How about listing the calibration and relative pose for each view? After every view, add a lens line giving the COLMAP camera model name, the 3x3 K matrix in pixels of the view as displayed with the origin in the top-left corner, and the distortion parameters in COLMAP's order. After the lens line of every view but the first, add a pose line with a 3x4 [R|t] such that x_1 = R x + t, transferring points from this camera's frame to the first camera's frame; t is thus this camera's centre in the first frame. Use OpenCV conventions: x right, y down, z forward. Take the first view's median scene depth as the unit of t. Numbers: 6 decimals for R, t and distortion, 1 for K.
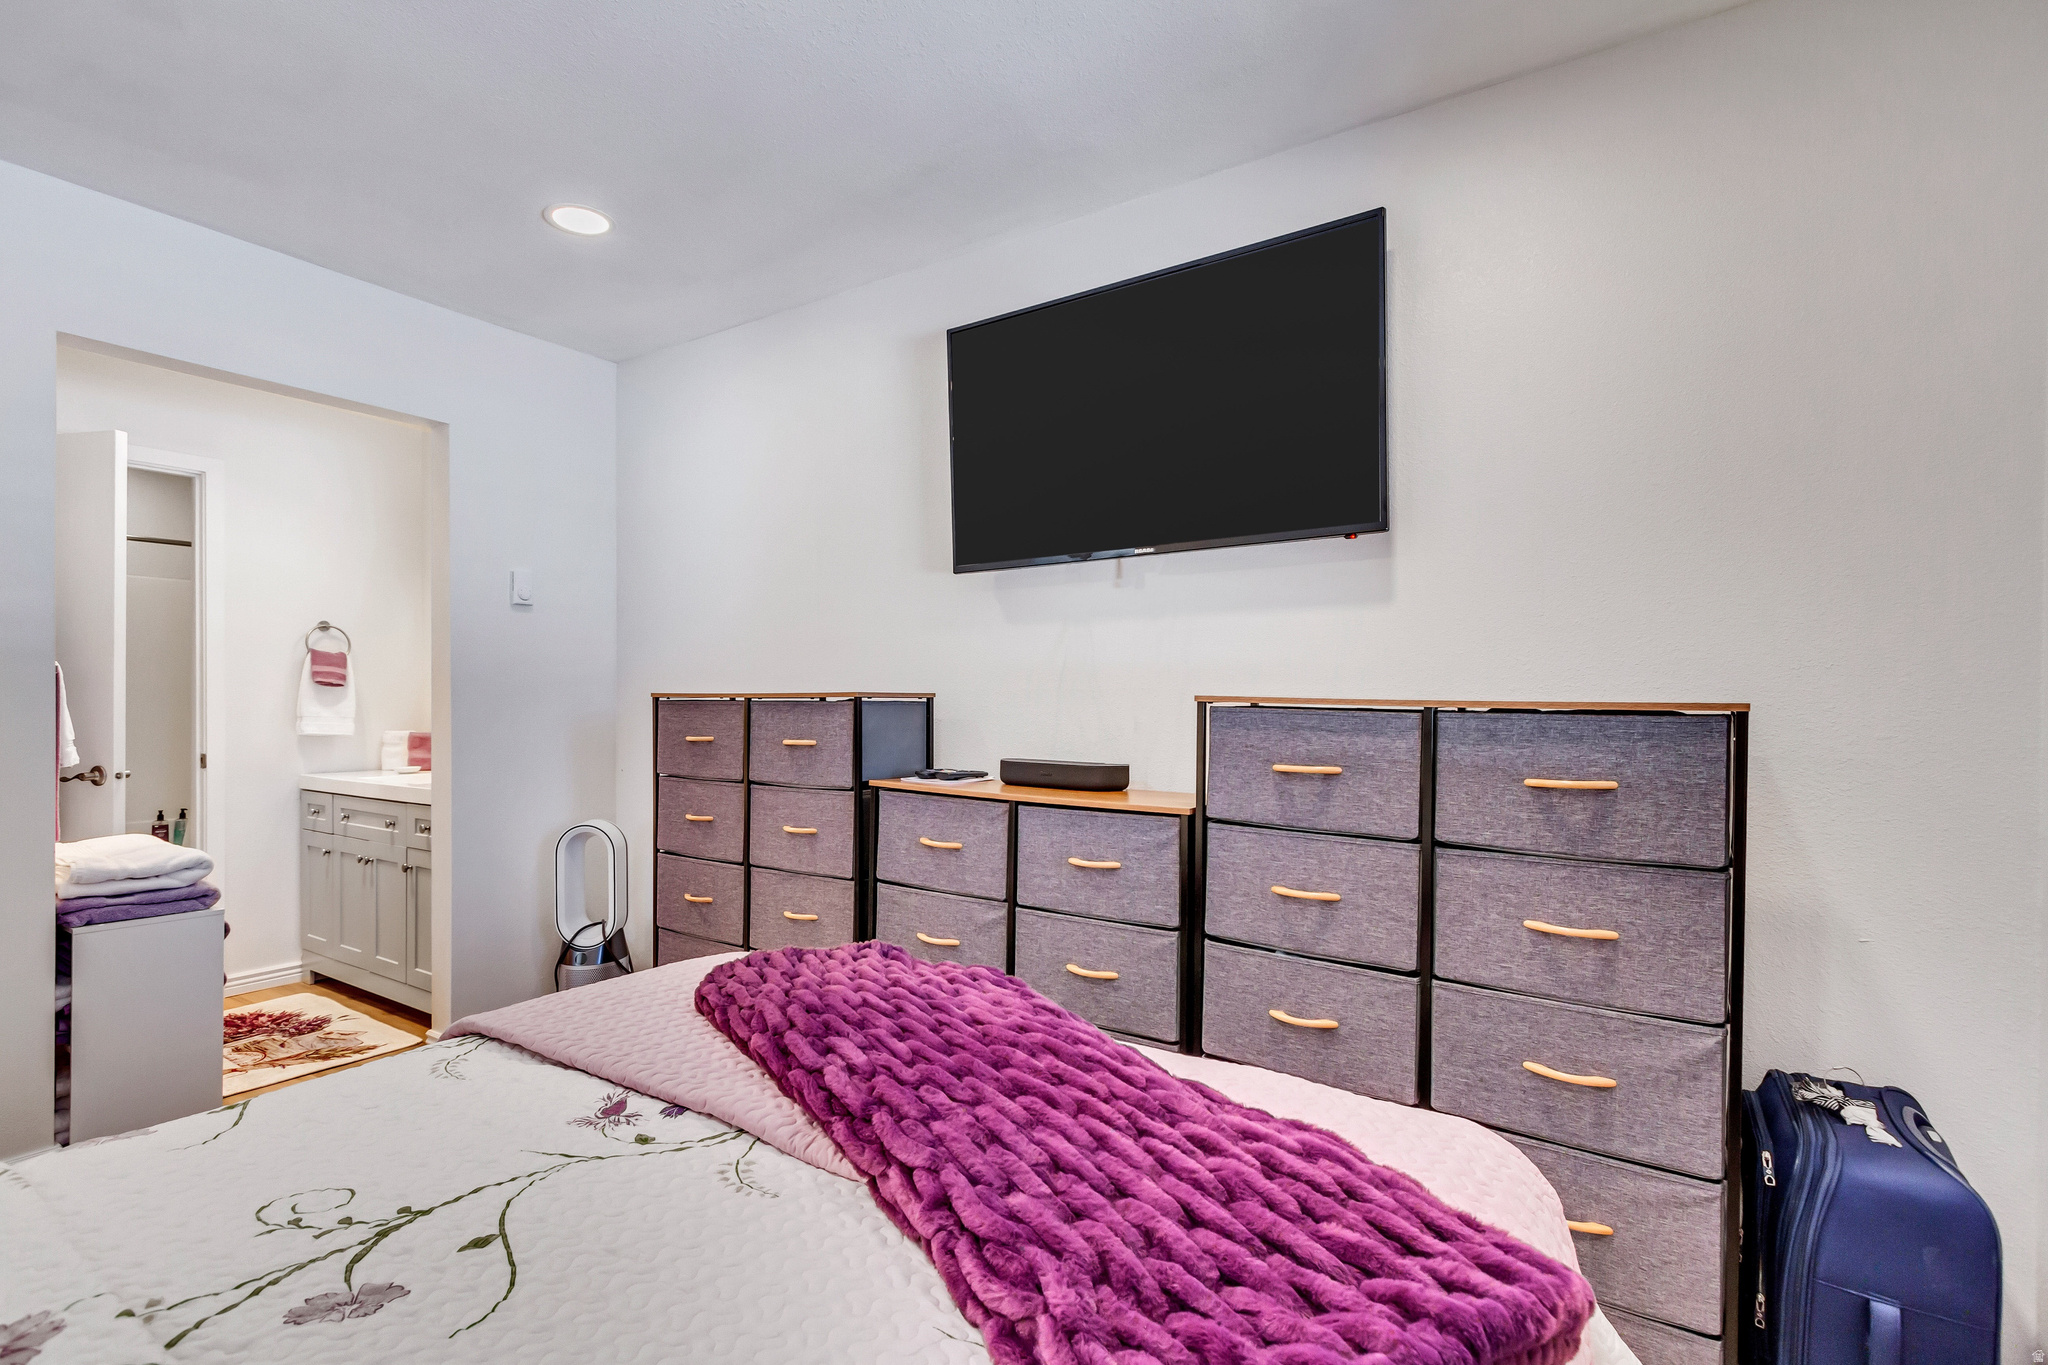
lens RADIAL K [[944.7, 0, 1024.9], [0, 944.7, 704.5], [0, 0, 1]] dist [0.015713, -0.008745]
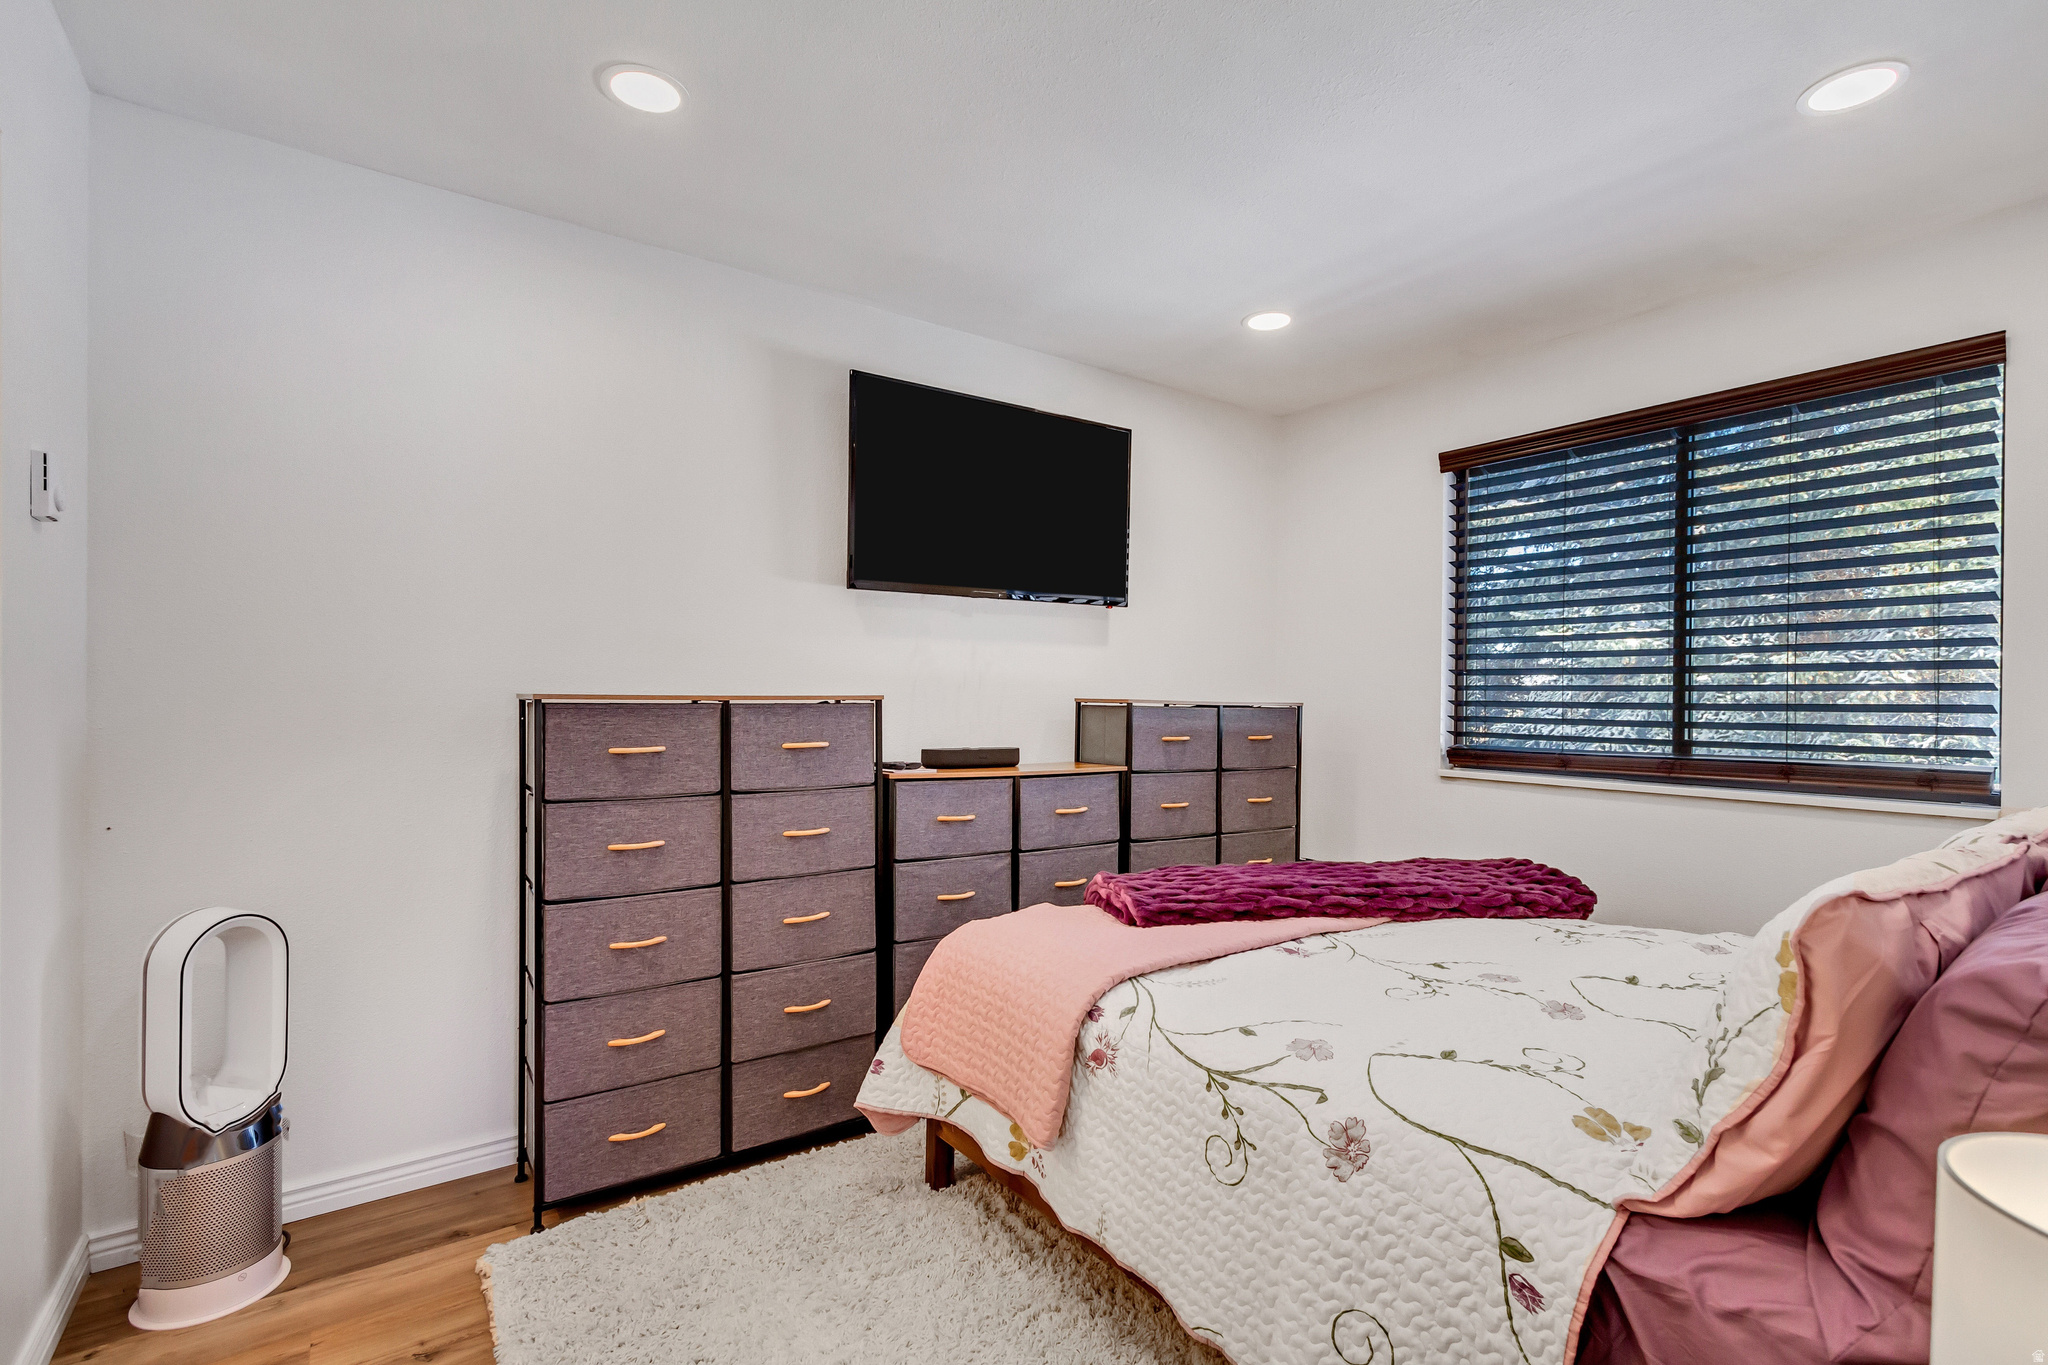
lens RADIAL K [[944.7, 0, 1024.9], [0, 944.7, 704.5], [0, 0, 1]] dist [0.015713, -0.008745]
pose [[0.356152, -0.010105, 0.934373, -1.220949], [-0.000198, 0.999941, 0.010889, -0.015320], [-0.934428, -0.004063, 0.356129, 0.477526]]
